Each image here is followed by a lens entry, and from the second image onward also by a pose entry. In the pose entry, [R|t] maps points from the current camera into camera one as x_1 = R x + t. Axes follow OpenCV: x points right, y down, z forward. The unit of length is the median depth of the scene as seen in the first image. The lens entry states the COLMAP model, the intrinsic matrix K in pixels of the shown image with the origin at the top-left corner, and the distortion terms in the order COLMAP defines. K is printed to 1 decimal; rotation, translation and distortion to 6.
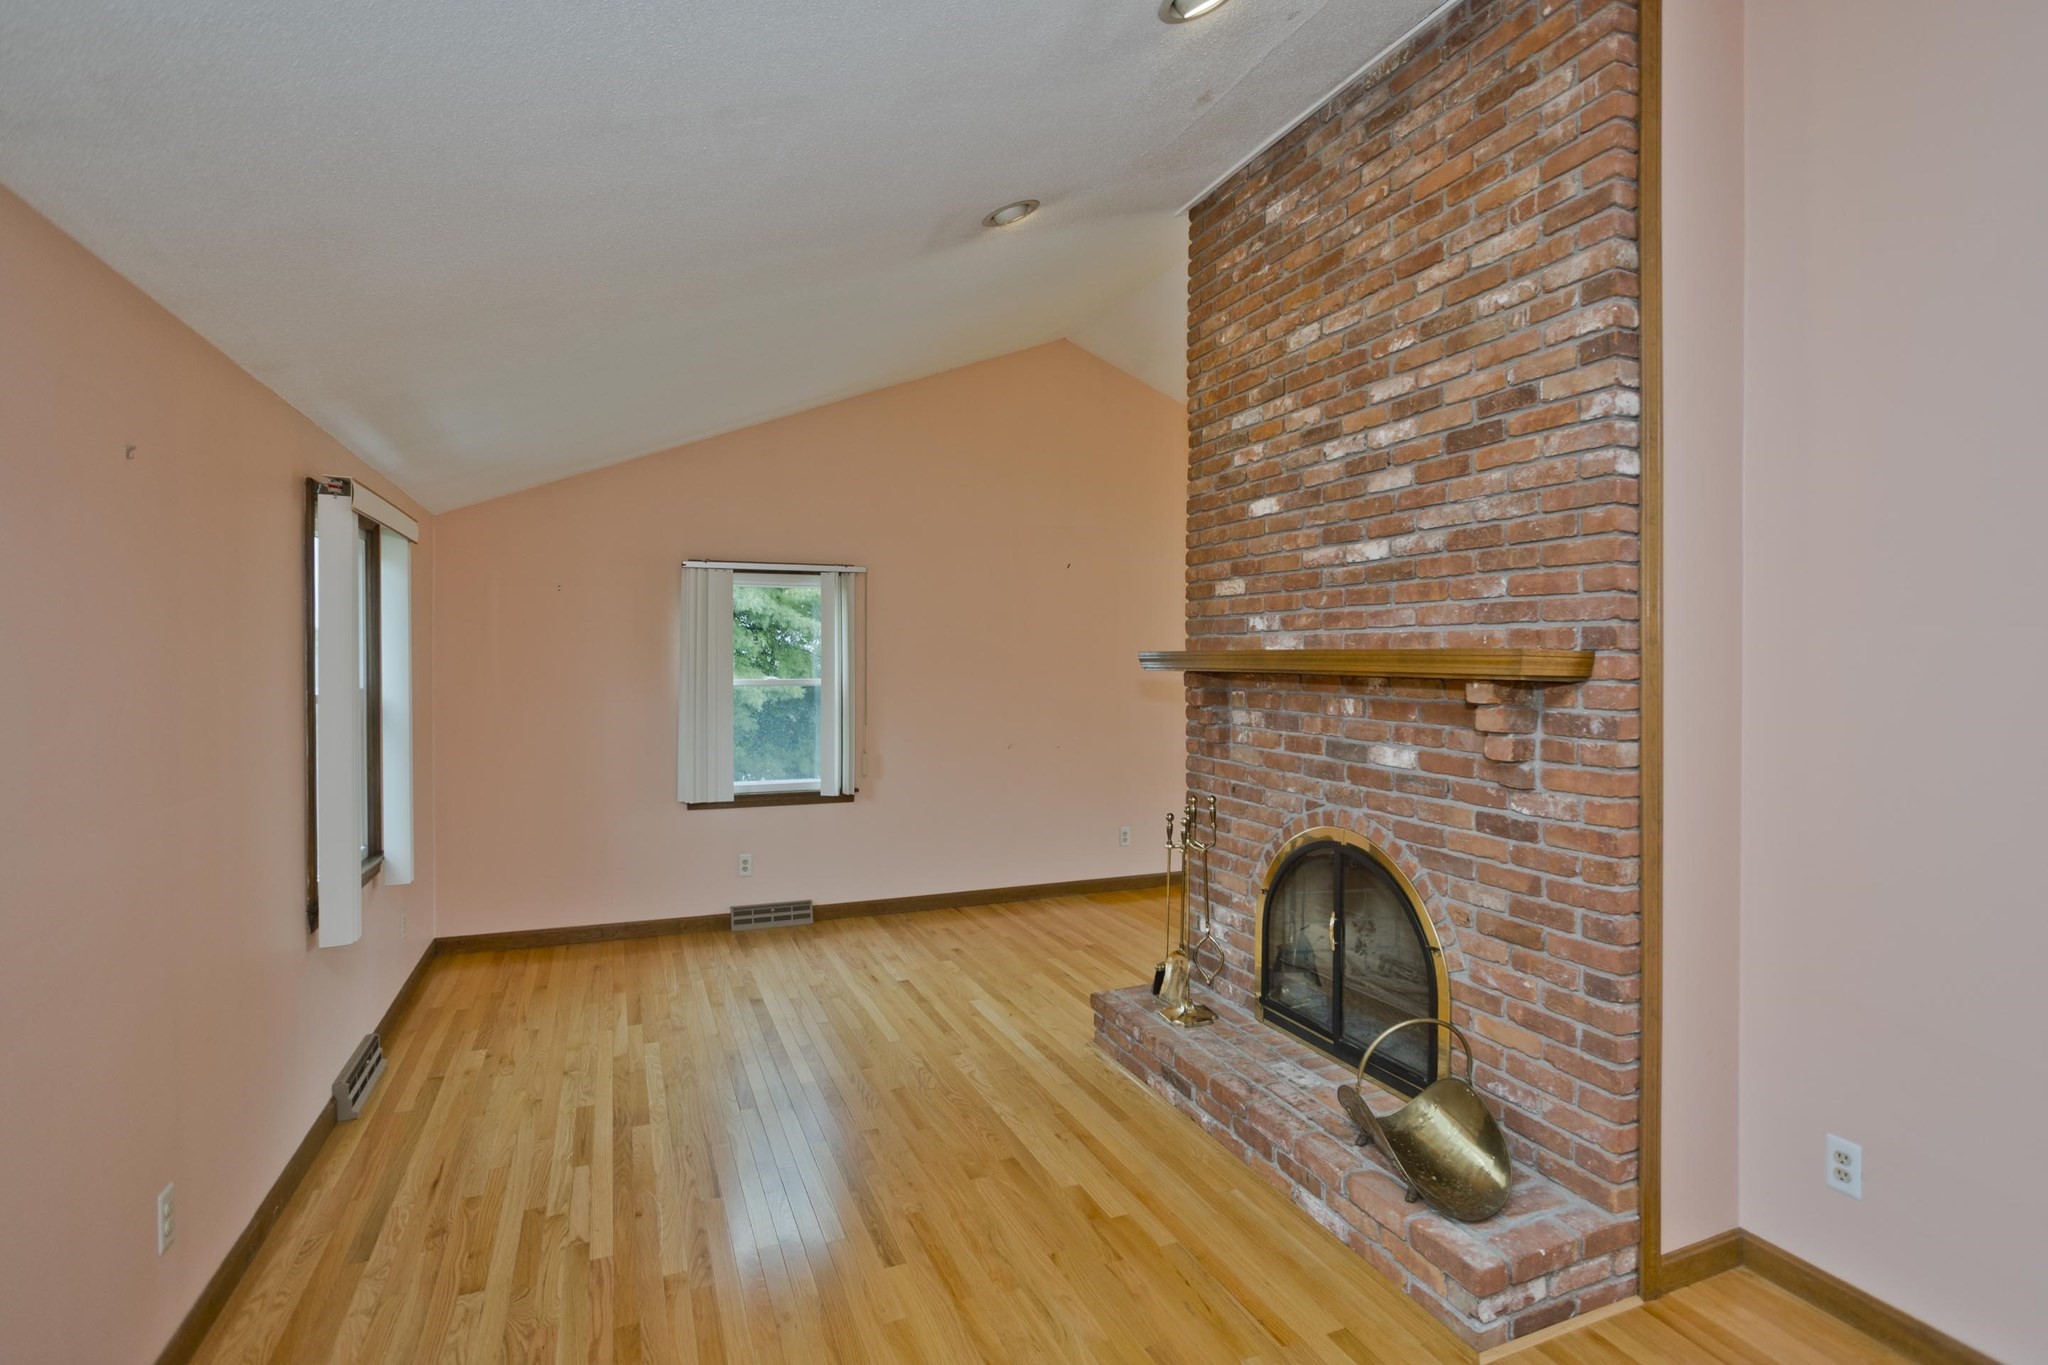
lens RADIAL K [[1015.2, 0, 1022.8], [0, 1015.2, 665.0], [0, 0, 1]] dist [-0.033181, 0.001848]
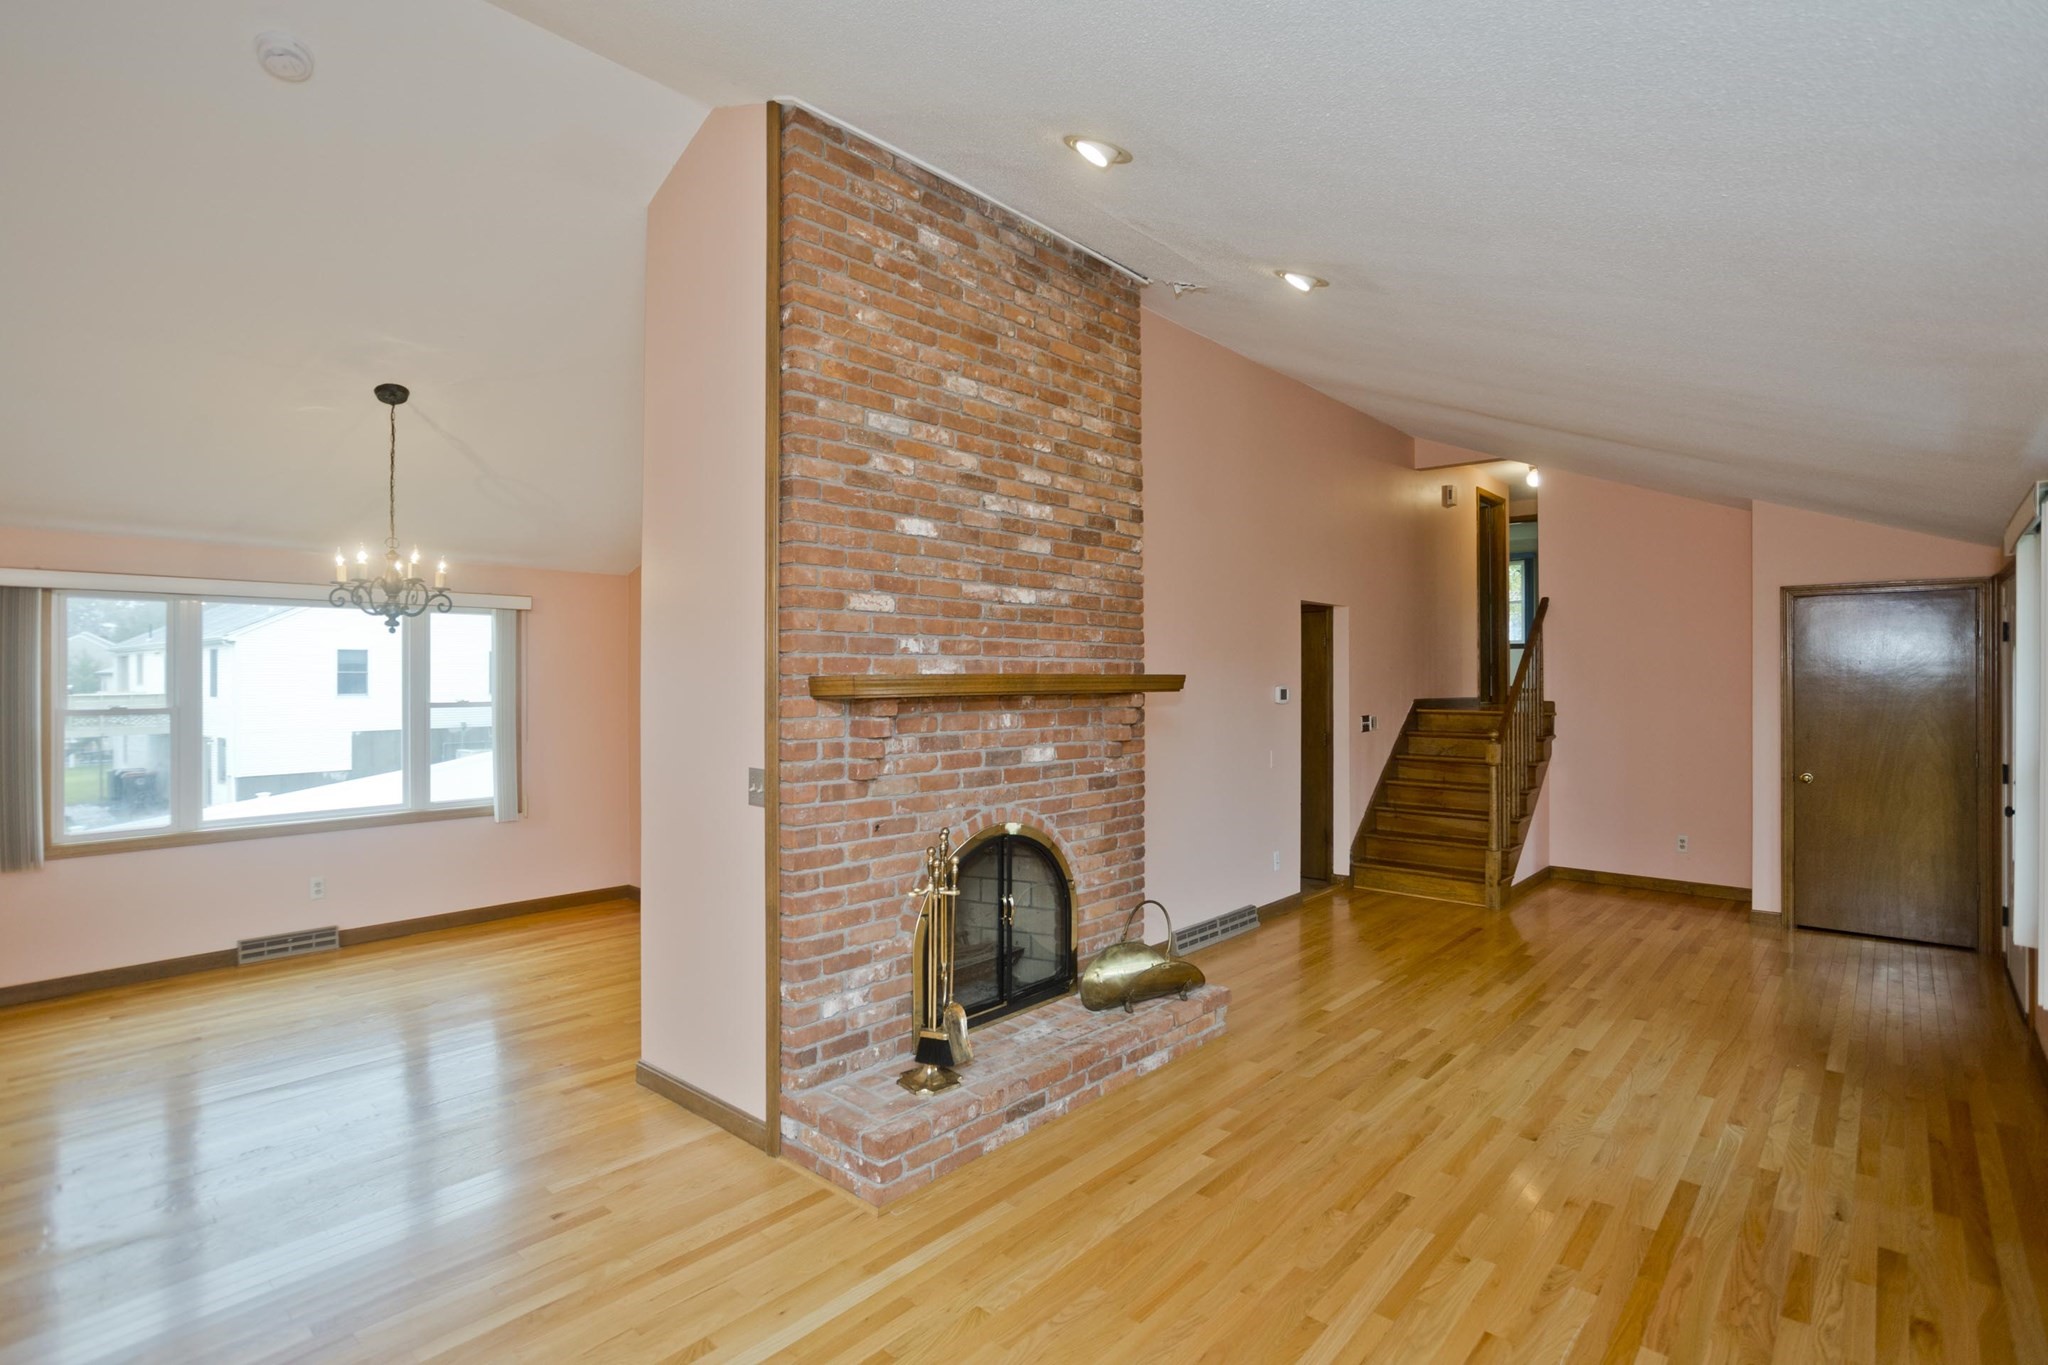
lens RADIAL K [[1015.2, 0, 1024.5], [0, 1015.2, 685.1], [0, 0, 1]] dist [-0.033181, 0.001848]
pose [[-0.448159, -0.004280, 0.893944, -0.776119], [0.011071, 0.999885, 0.010337, -0.013535], [-0.893885, 0.014529, -0.448060, 1.526747]]
